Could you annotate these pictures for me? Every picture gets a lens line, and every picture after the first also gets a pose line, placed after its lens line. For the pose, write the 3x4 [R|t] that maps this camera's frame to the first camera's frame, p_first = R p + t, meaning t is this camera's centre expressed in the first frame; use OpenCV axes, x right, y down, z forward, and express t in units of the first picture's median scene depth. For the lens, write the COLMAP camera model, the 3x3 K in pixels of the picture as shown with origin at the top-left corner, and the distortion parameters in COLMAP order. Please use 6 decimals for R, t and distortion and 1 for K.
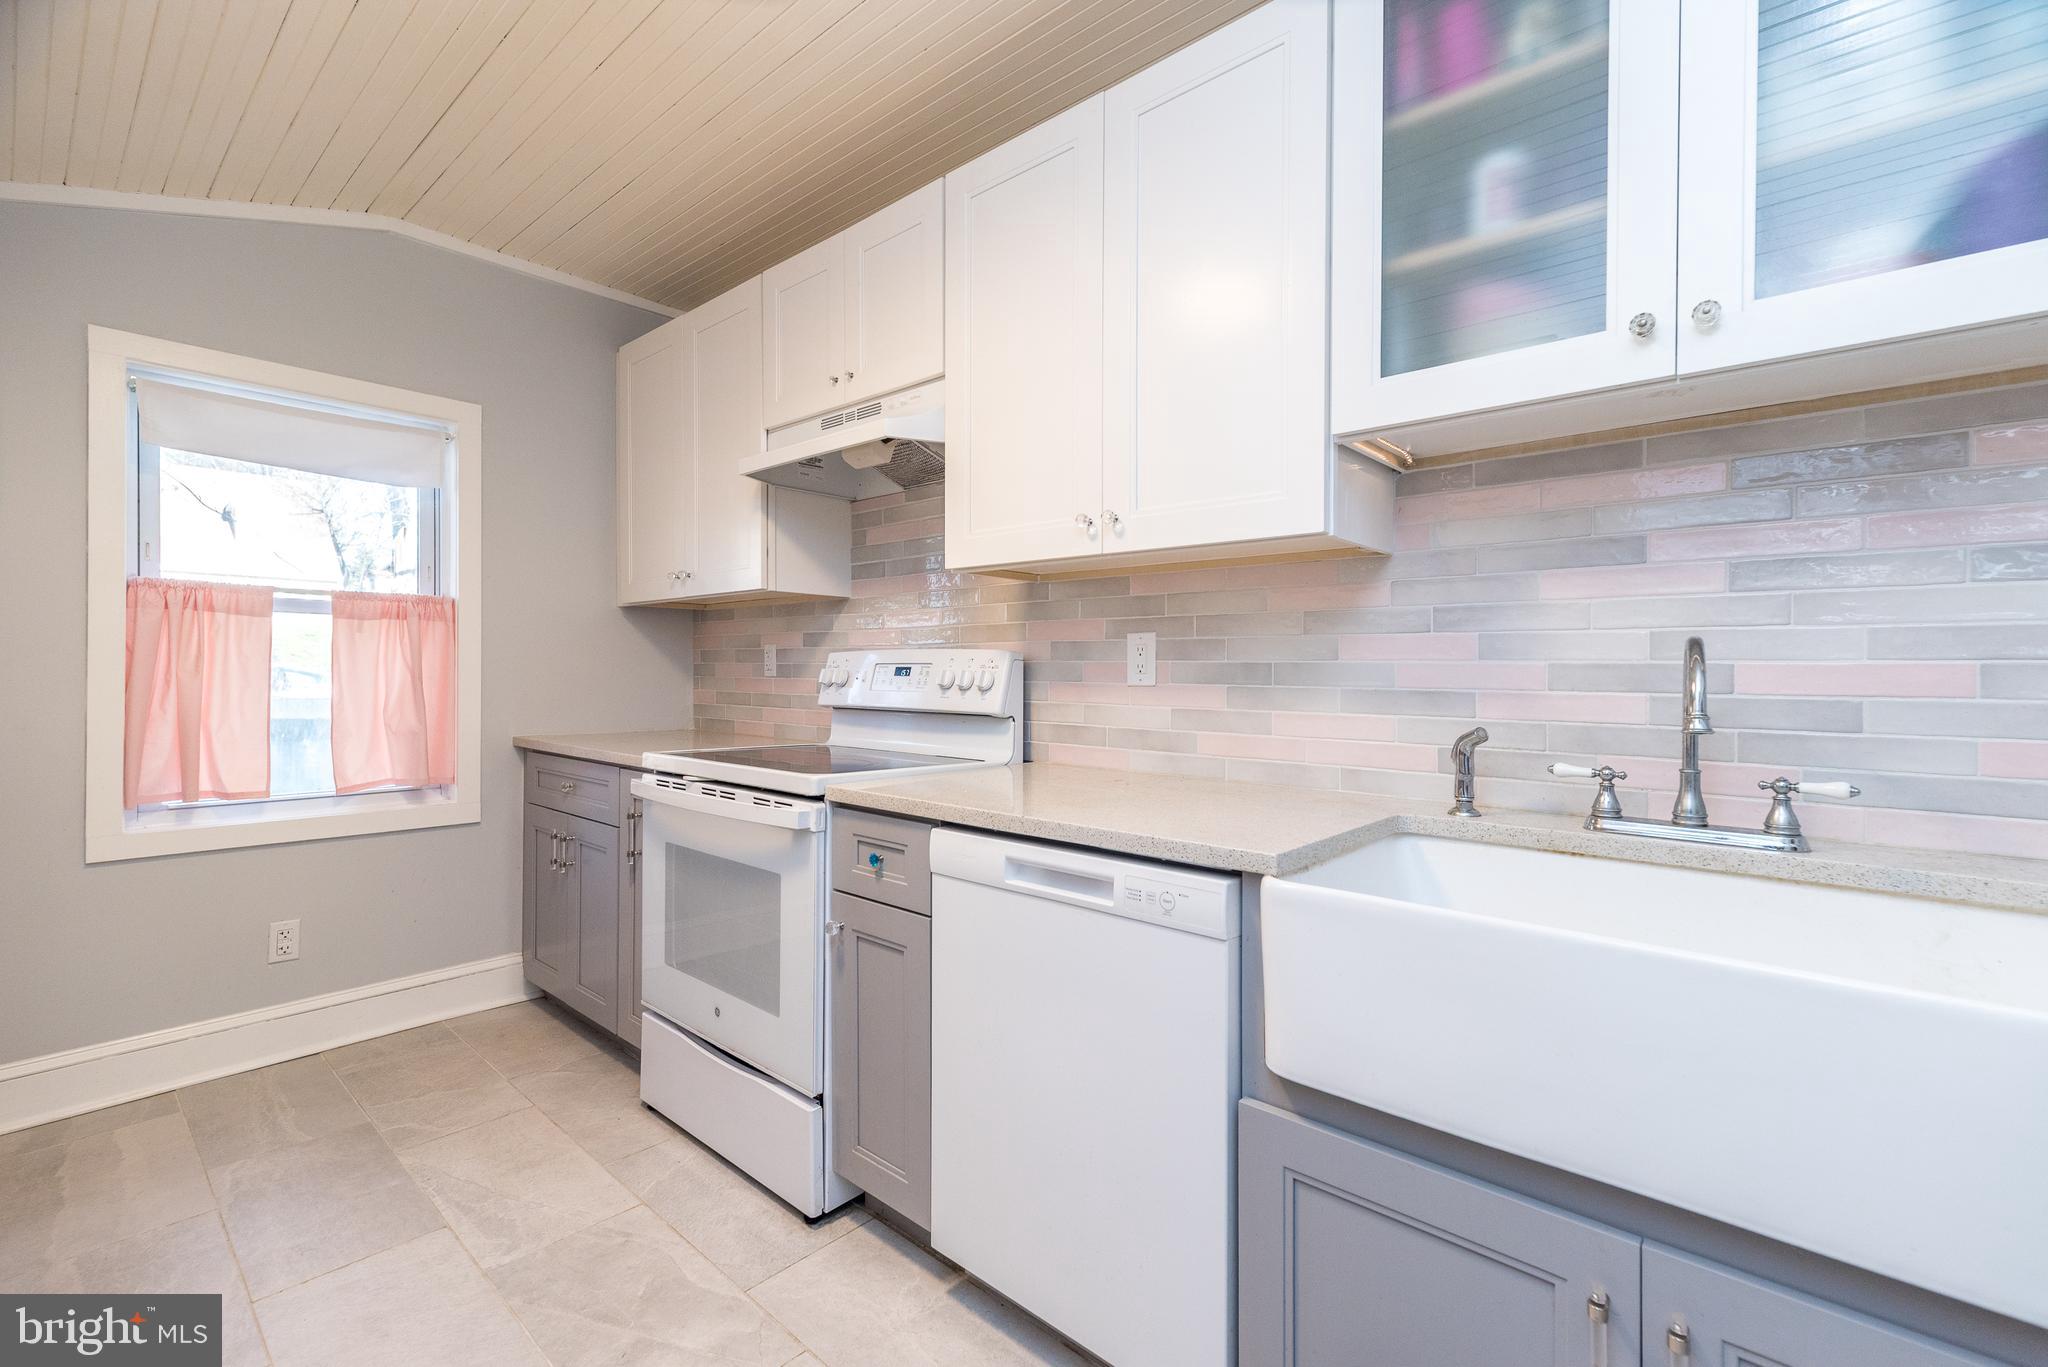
lens RADIAL K [[890.2, 0, 1026.0], [0, 890.2, 666.5], [0, 0, 1]] dist [0.003532, 0.000380]
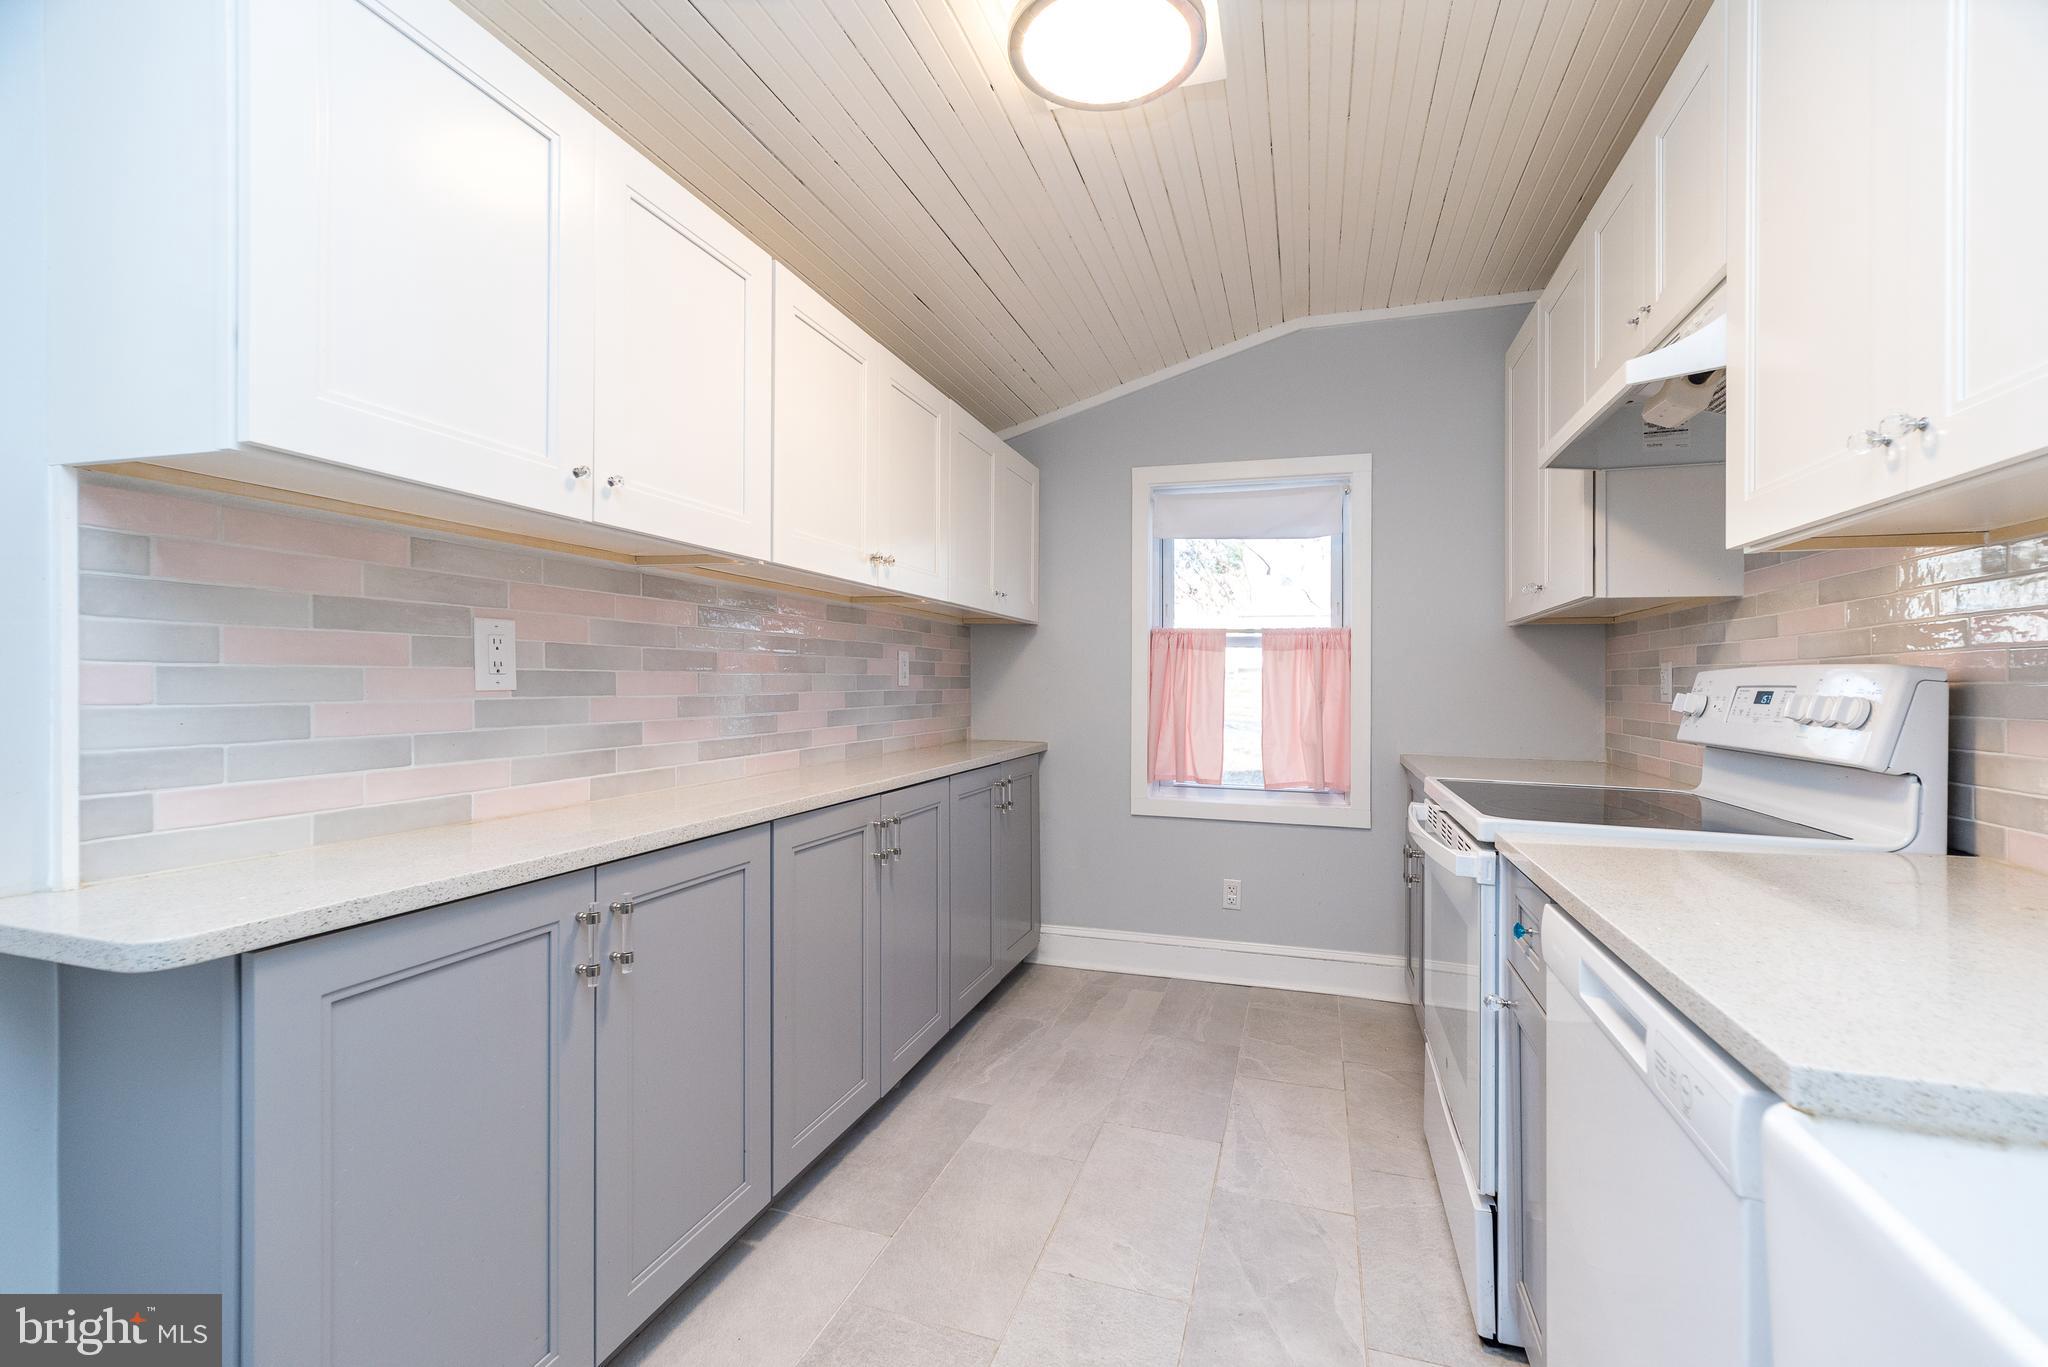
lens RADIAL K [[890.2, 0, 1024.9], [0, 890.2, 690.4], [0, 0, 1]] dist [0.003532, 0.000380]
pose [[0.400757, 0.004887, -0.916171, 0.270369], [-0.002538, 0.999988, 0.004224, -0.001755], [0.916181, 0.000633, 0.400764, 0.189335]]
